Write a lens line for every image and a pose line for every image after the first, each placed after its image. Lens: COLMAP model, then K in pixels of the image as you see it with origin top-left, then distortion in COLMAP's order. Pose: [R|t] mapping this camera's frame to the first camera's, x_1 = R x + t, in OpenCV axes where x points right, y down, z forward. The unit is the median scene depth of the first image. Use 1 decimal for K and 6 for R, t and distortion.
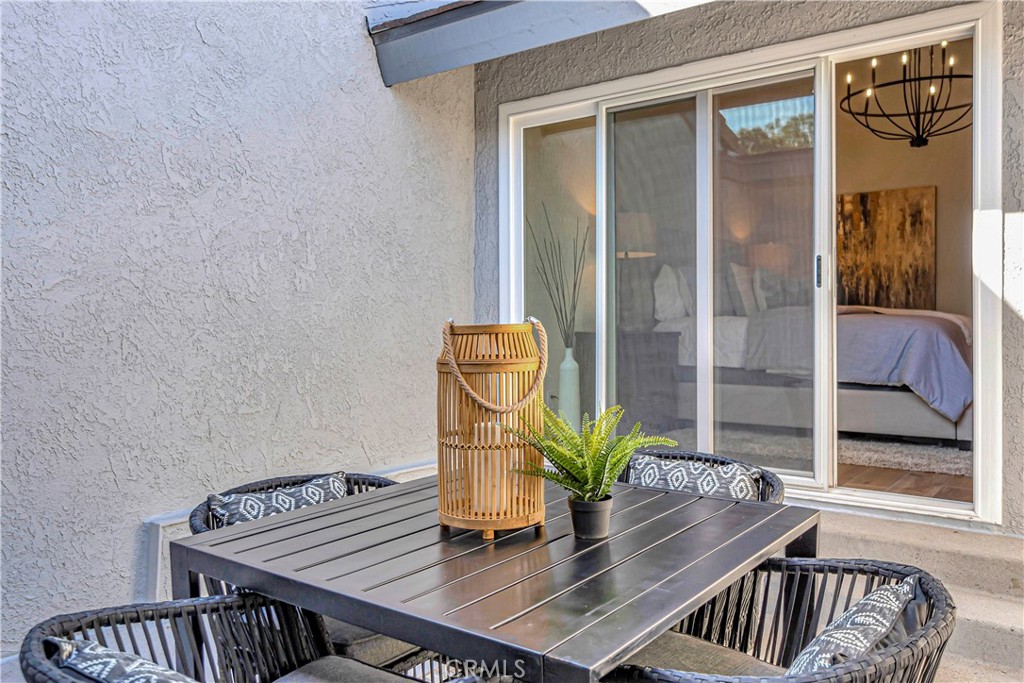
lens RADIAL K [[792.1, 0, 511.7], [0, 792.1, 331.1], [0, 0, 1]] dist [0.000916, 0.008026]
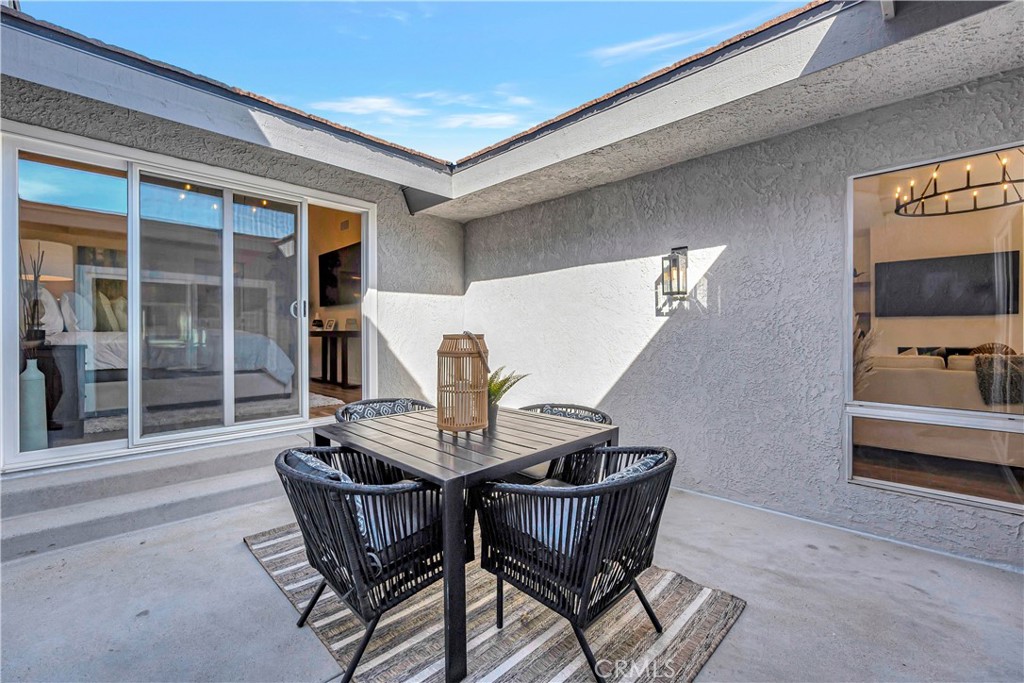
lens RADIAL K [[438.0, 0, 506.8], [0, 438.0, 336.8], [0, 0, 1]] dist [0.000299, 0.000322]
pose [[0.131013, 0.000741, 0.991380, -0.470859], [0.019634, 0.999802, -0.003342, 0.005839], [-0.991186, 0.019902, 0.130973, 0.290645]]
